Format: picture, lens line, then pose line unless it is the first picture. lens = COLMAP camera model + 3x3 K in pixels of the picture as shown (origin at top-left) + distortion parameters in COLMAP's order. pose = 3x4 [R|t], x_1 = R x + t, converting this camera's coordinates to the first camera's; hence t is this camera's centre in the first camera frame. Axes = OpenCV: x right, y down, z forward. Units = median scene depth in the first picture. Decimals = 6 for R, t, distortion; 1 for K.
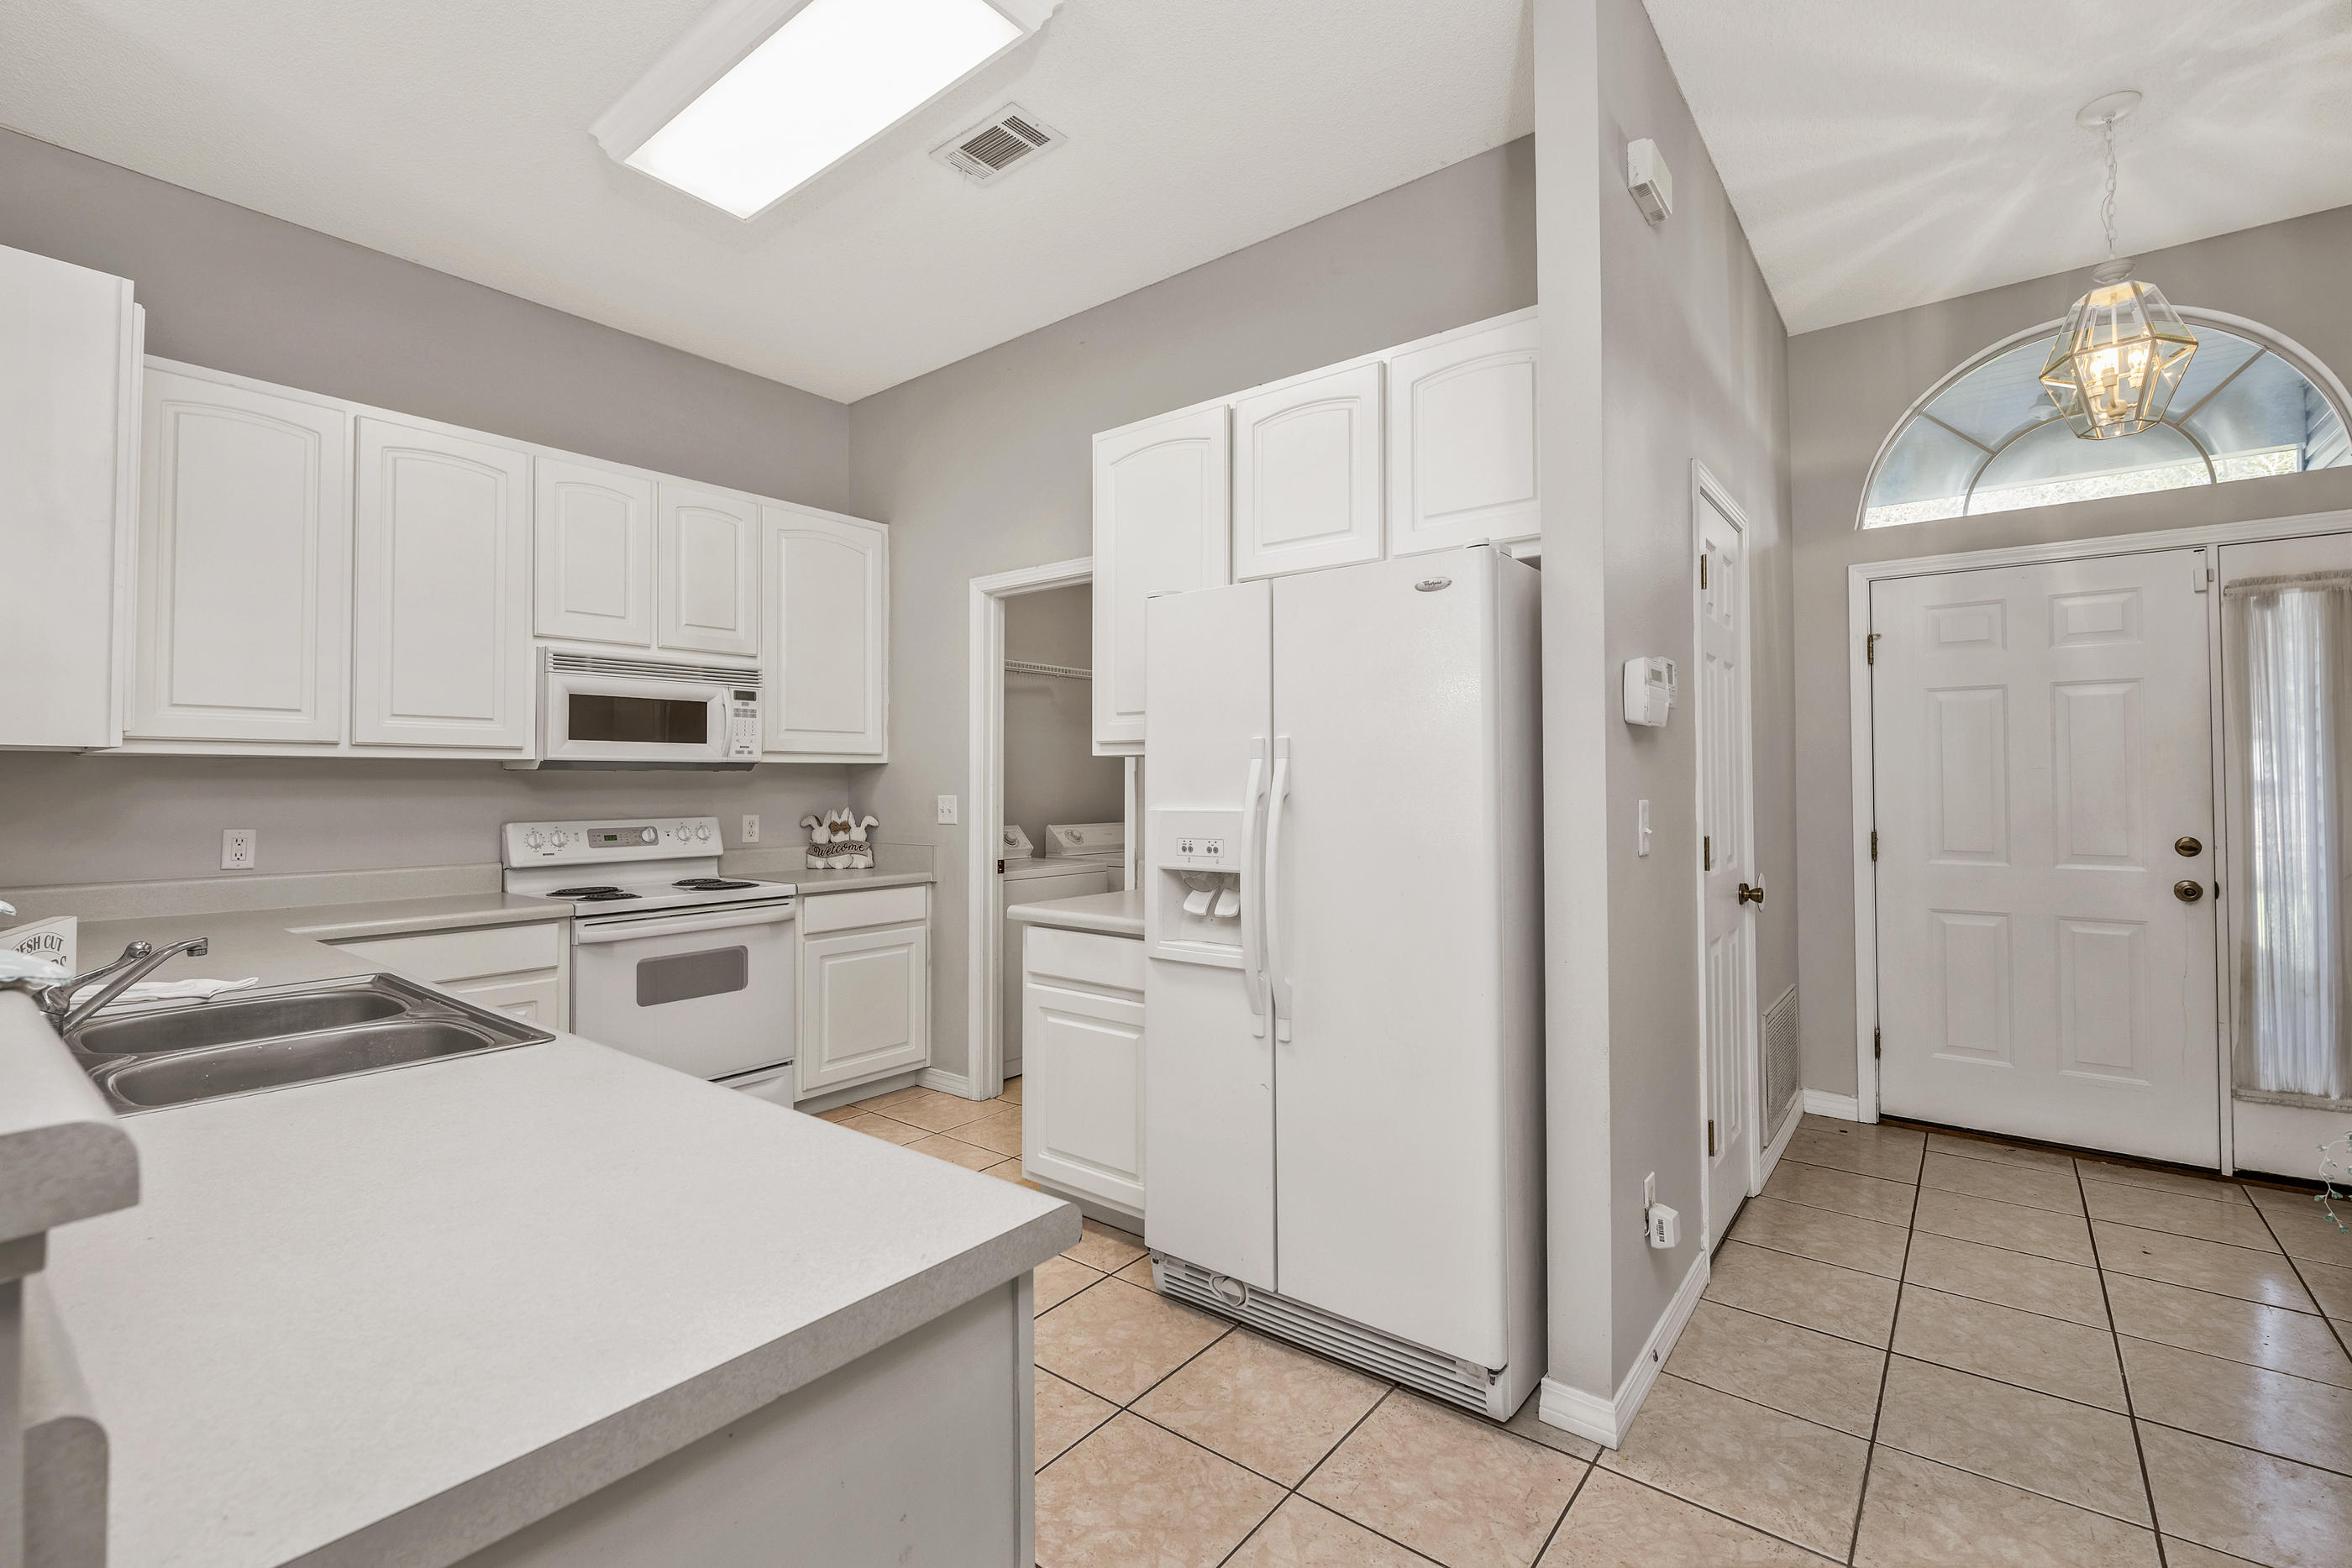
lens RADIAL K [[1016.8, 0, 1197.9], [0, 1016.8, 764.4], [0, 0, 1]] dist [0.000900, -0.000905]
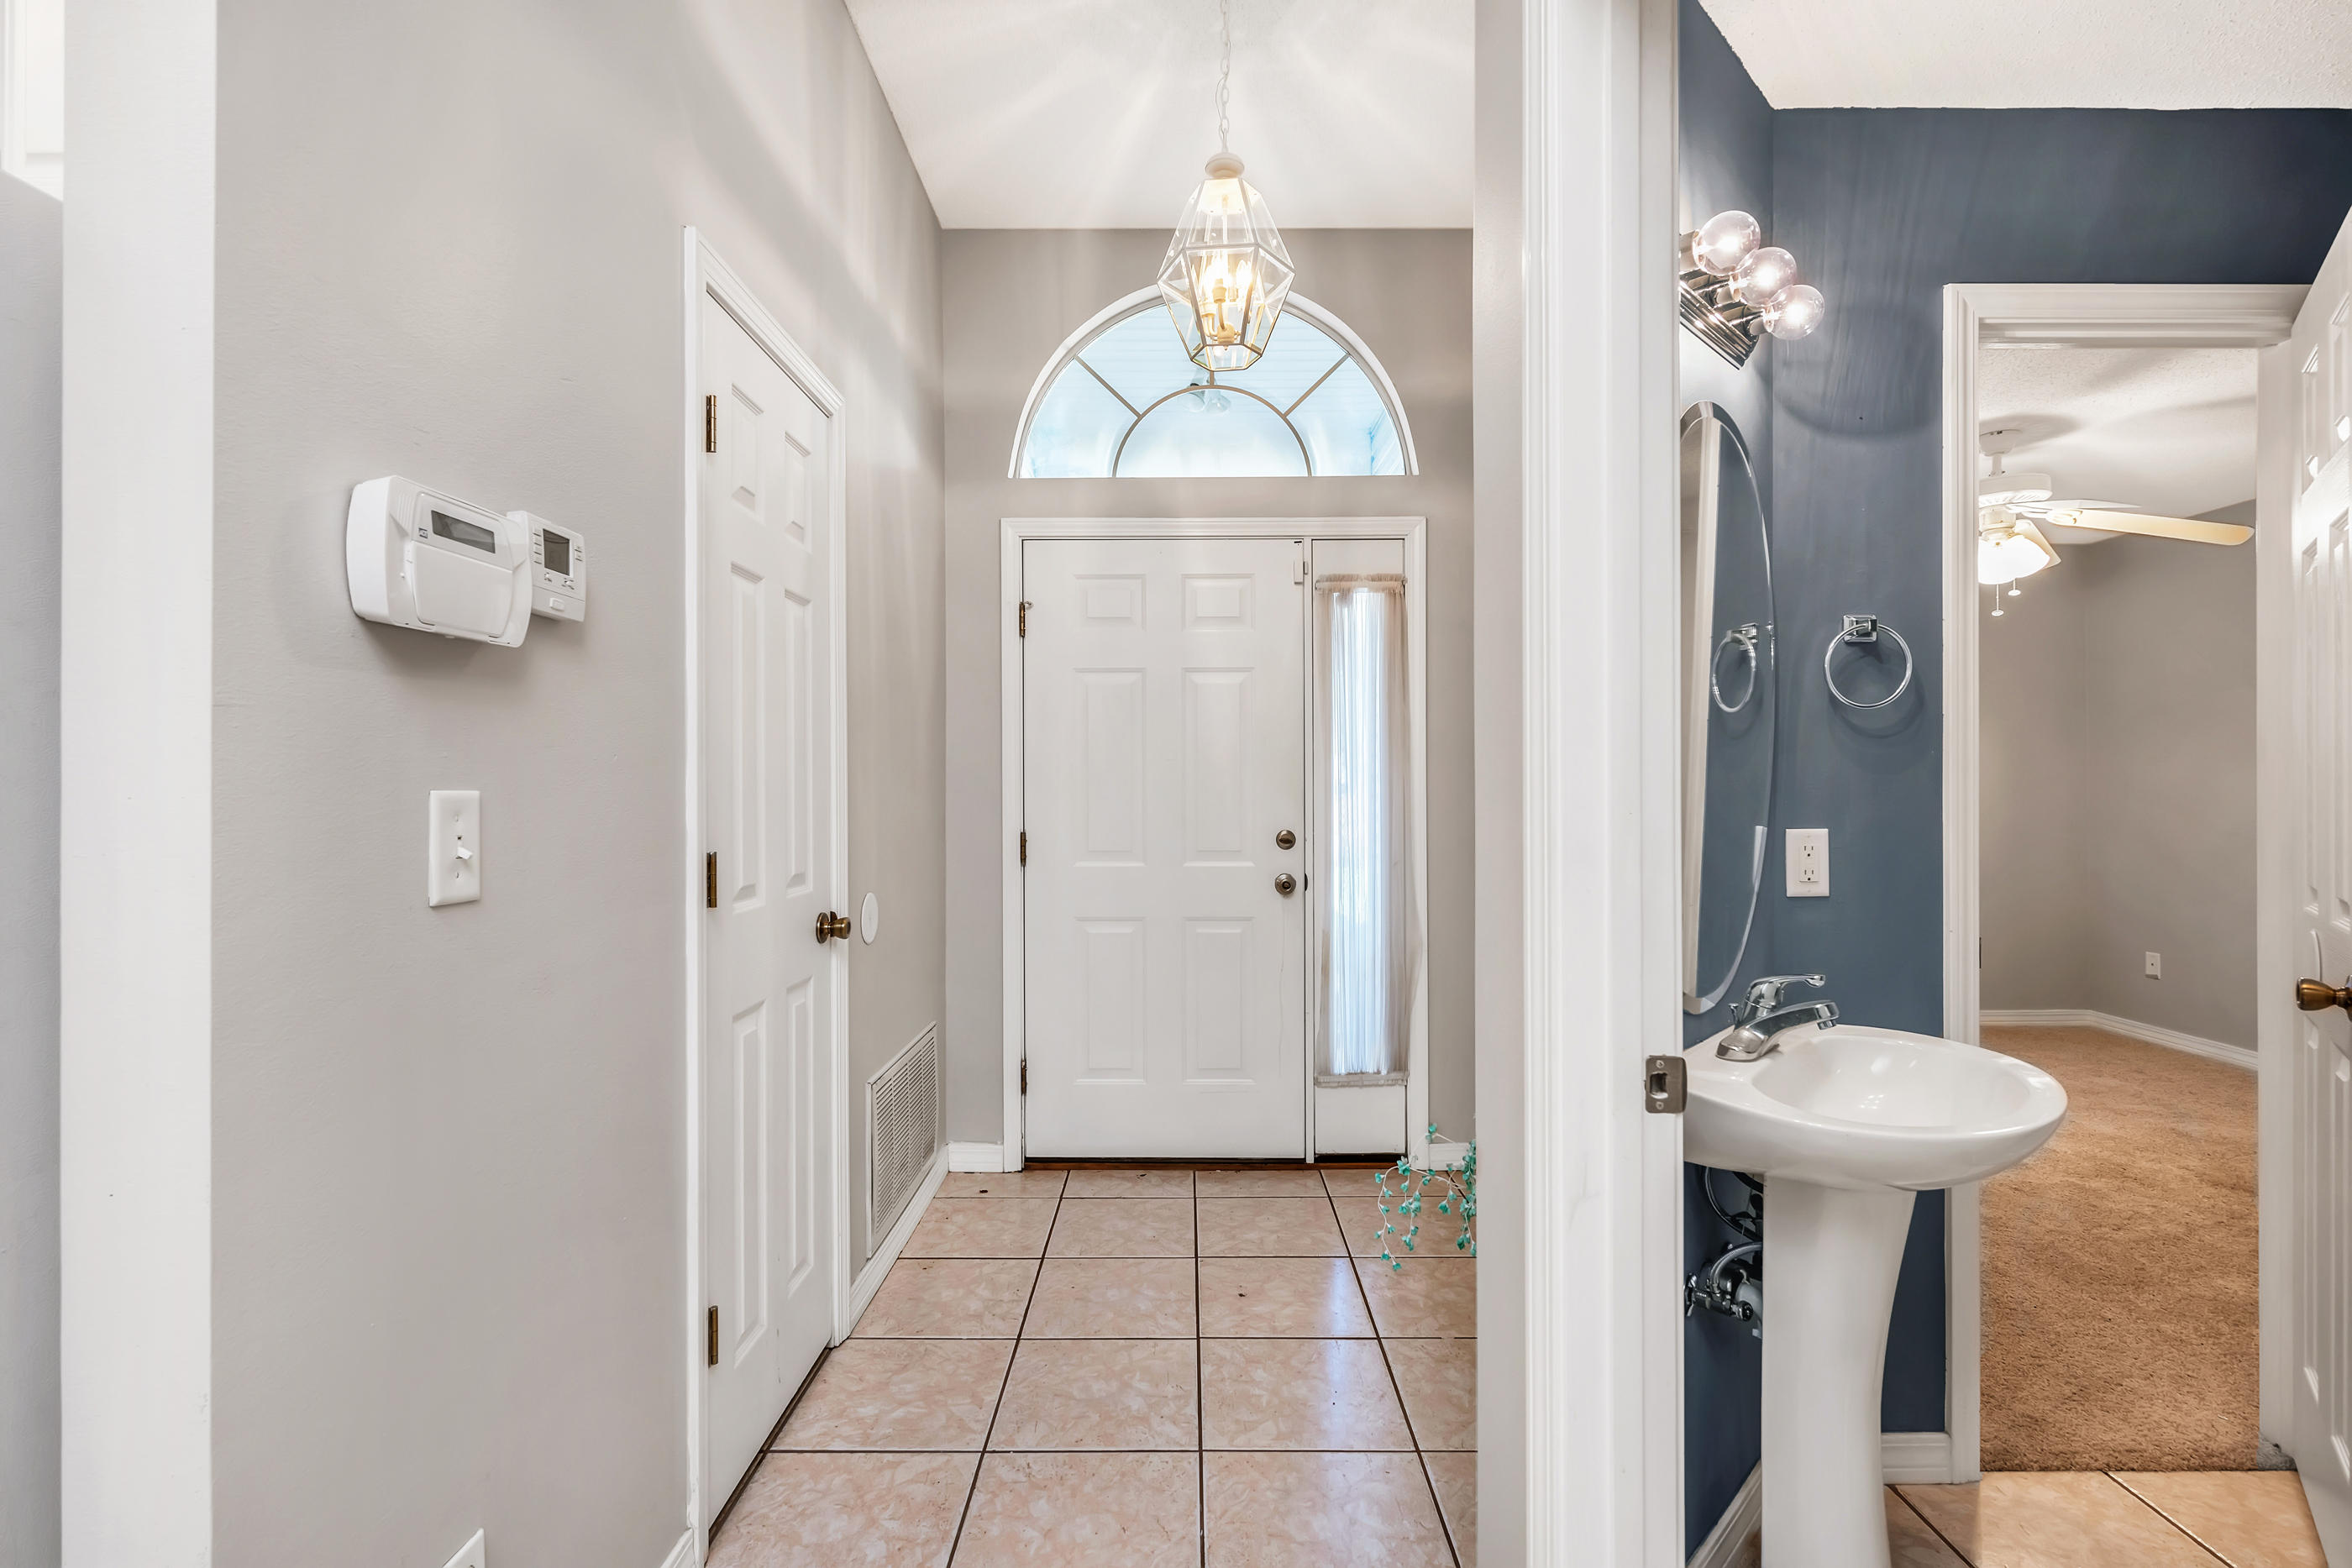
lens RADIAL K [[1033.8, 0, 1181.2], [0, 1033.8, 778.7], [0, 0, 1]] dist [-0.002945, -0.001132]
pose [[0.792137, 0.003609, 0.610332, 0.273375], [-0.011792, 0.999886, 0.009392, 0.013266], [-0.610229, -0.014636, 0.792090, 0.261137]]
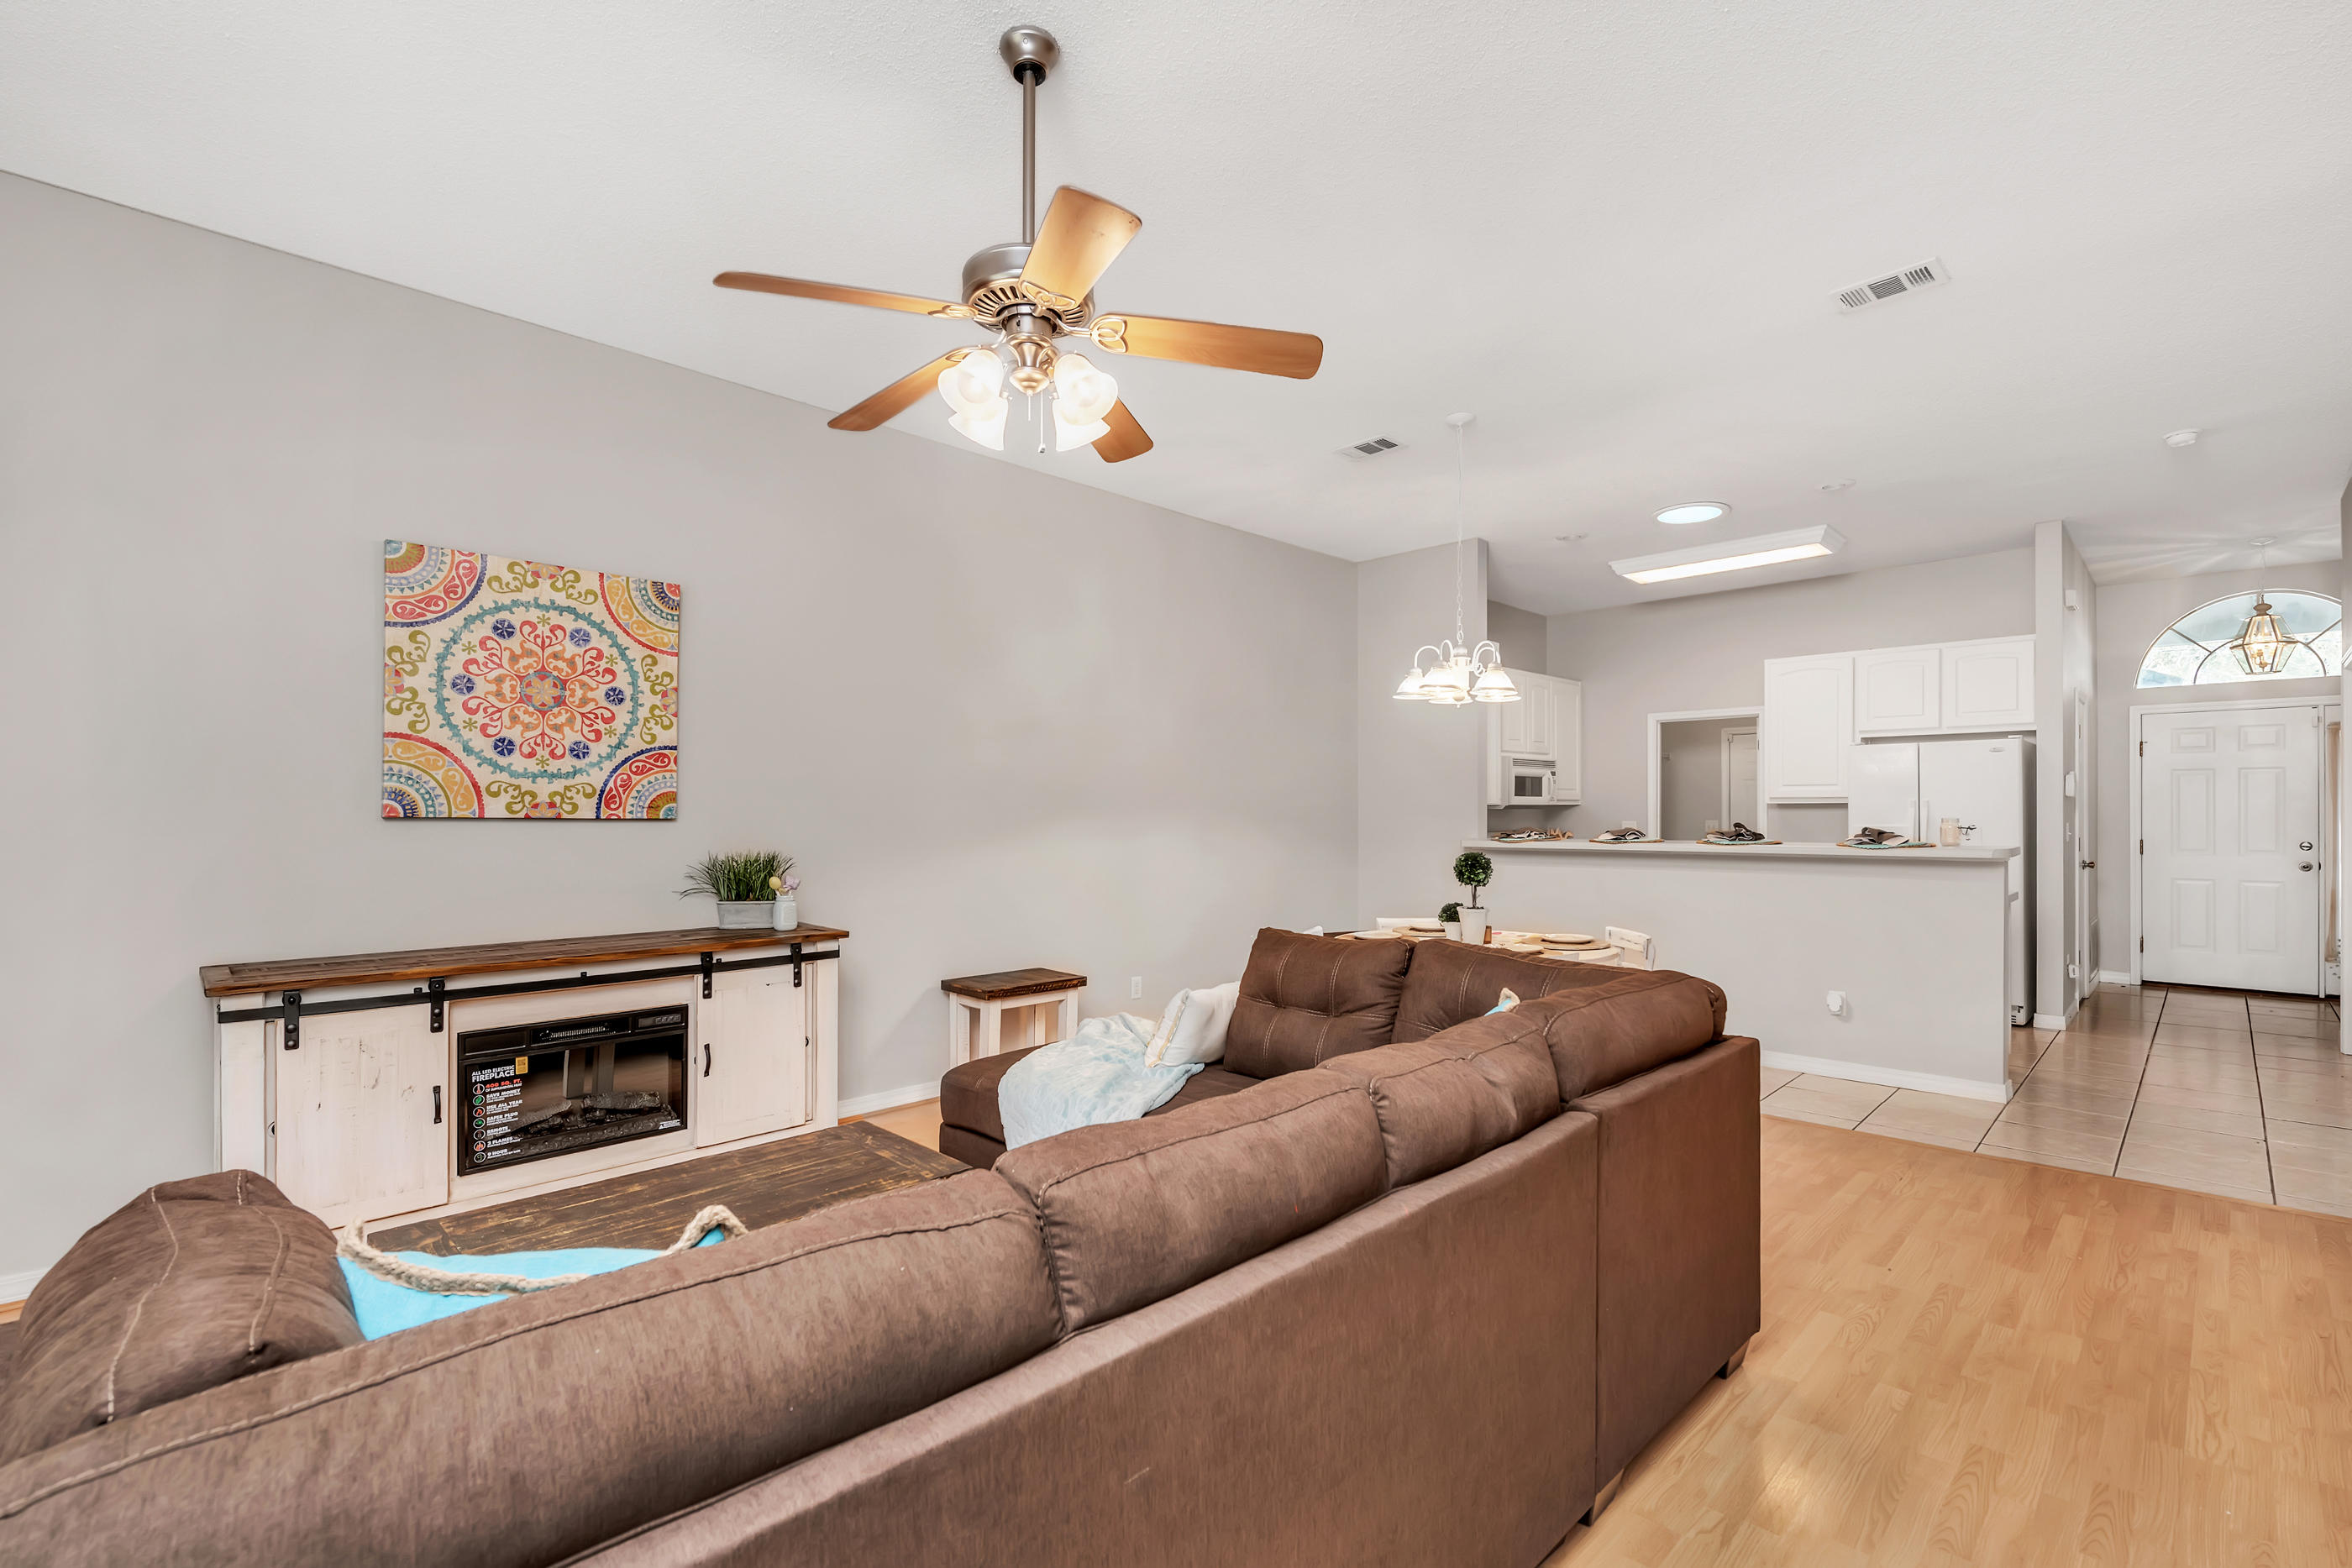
lens RADIAL K [[1026.4, 0, 1206.0], [0, 1026.4, 818.0], [0, 0, 1]] dist [-0.000053, 0.000181]
pose [[0.993061, -0.000389, -0.117600, -1.074507], [0.003042, 0.999745, 0.022383, -0.033808], [0.117562, -0.022585, 0.992809, -1.417831]]
